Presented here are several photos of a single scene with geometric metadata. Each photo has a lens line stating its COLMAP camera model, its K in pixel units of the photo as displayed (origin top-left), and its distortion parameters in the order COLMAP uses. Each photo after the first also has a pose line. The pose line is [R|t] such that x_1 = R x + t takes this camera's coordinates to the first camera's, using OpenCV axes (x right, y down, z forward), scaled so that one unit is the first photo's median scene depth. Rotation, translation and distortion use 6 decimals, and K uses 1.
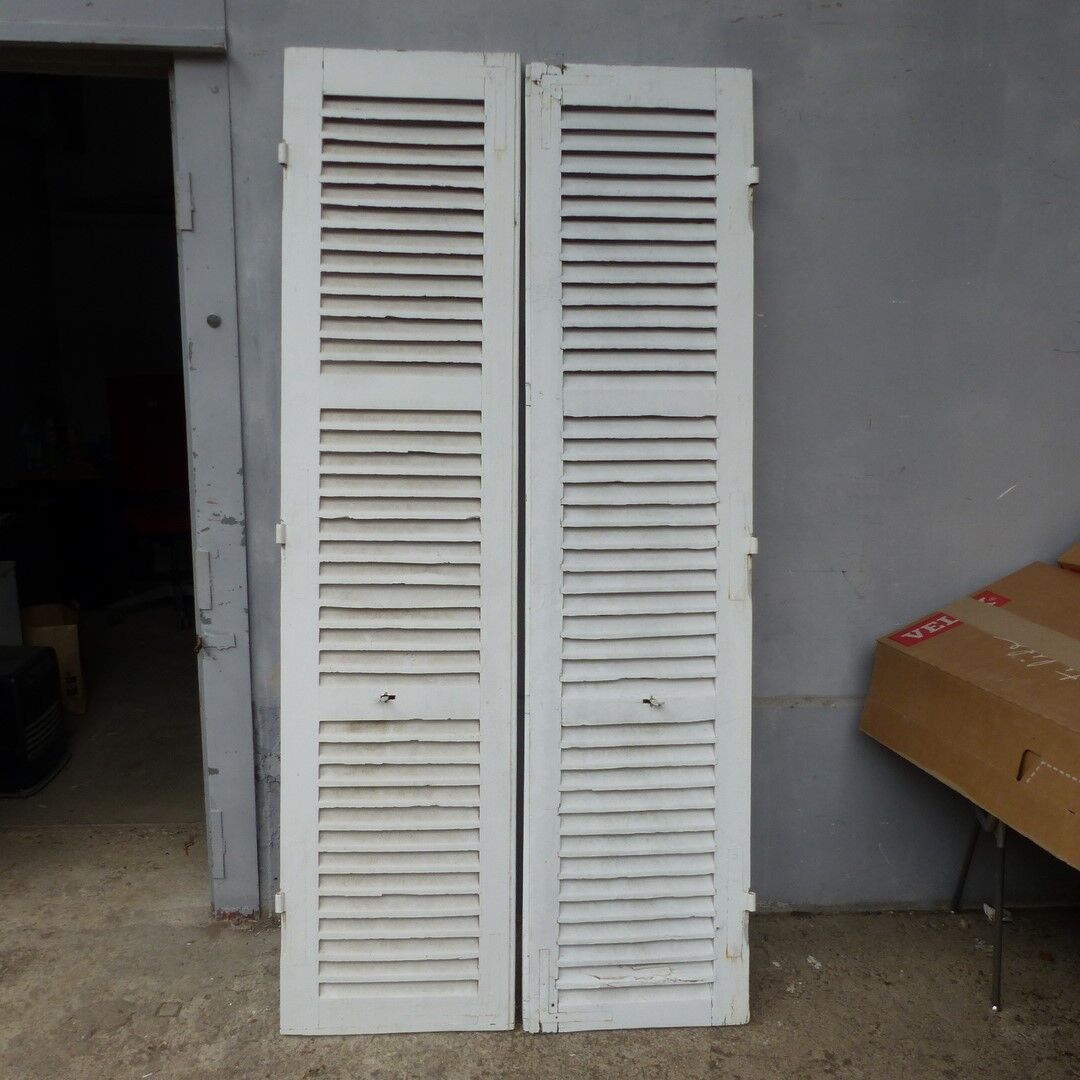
lens RADIAL K [[1118.0, 0, 550.0], [0, 1118.0, 541.2], [0, 0, 1]] dist [0.002558, -0.023281]
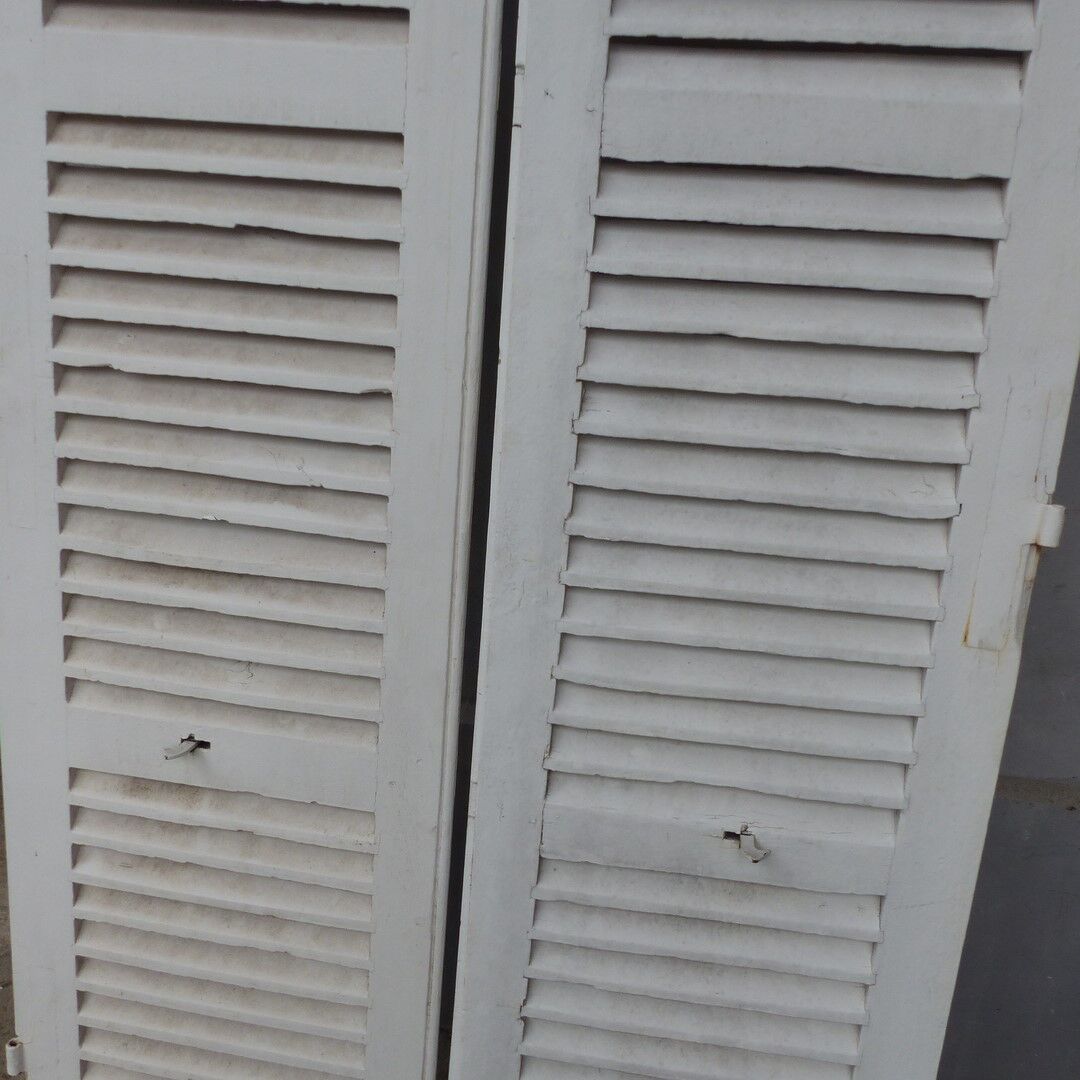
lens RADIAL K [[1096.7, 0, 543.4], [0, 1096.7, 540.6], [0, 0, 1]] dist [-0.029247, 0.022648]
pose [[0.966809, 0.128673, -0.220735, 0.096184], [-0.074690, 0.968526, 0.237444, -0.071101], [0.244341, -0.213076, 0.945990, 0.600970]]
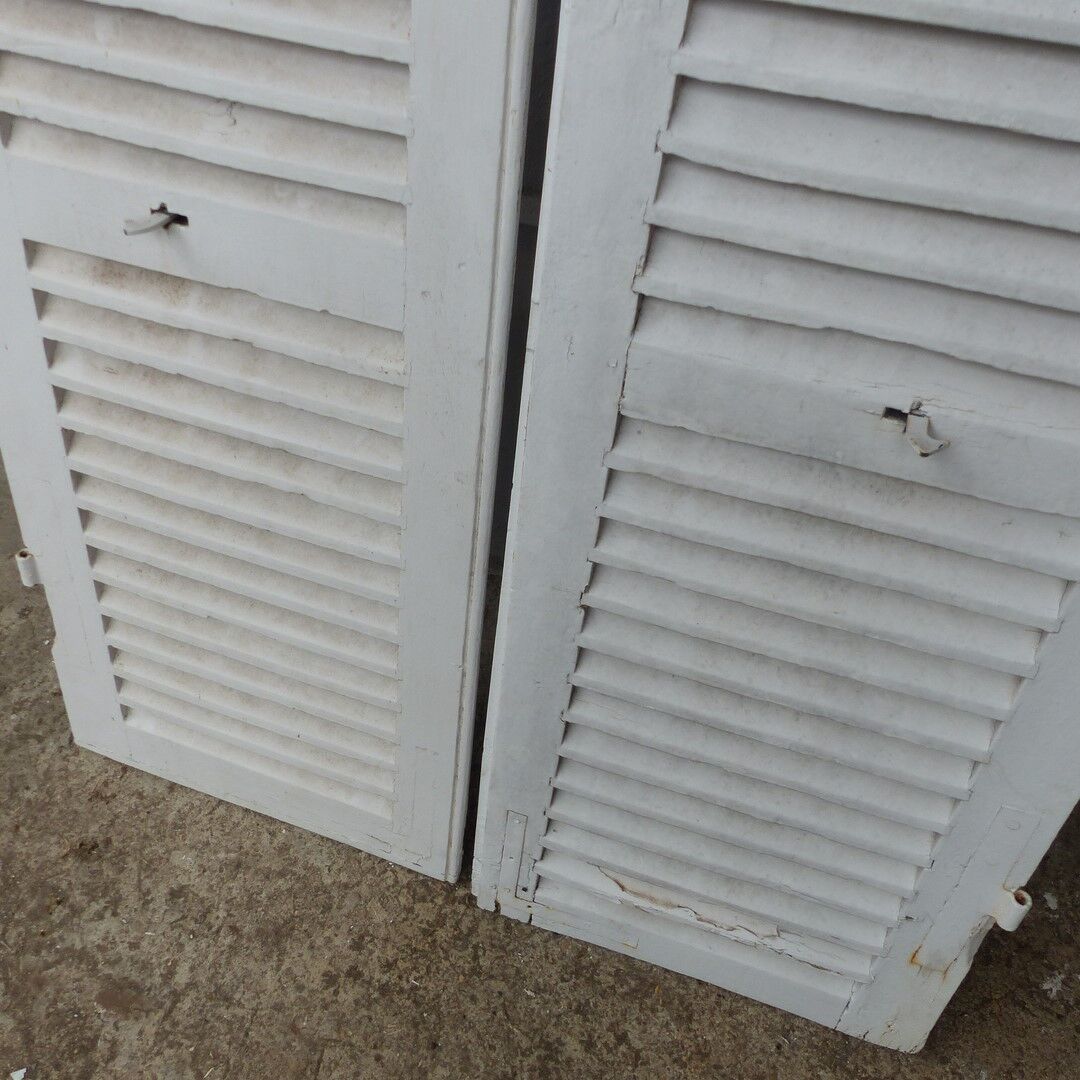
lens RADIAL K [[1096.7, 0, 543.4], [0, 1096.7, 540.6], [0, 0, 1]] dist [-0.029247, 0.022648]
pose [[0.910100, 0.318033, -0.265657, 0.090361], [-0.094055, 0.782885, 0.615017, -0.005905], [0.403574, -0.534740, 0.742416, 0.729588]]
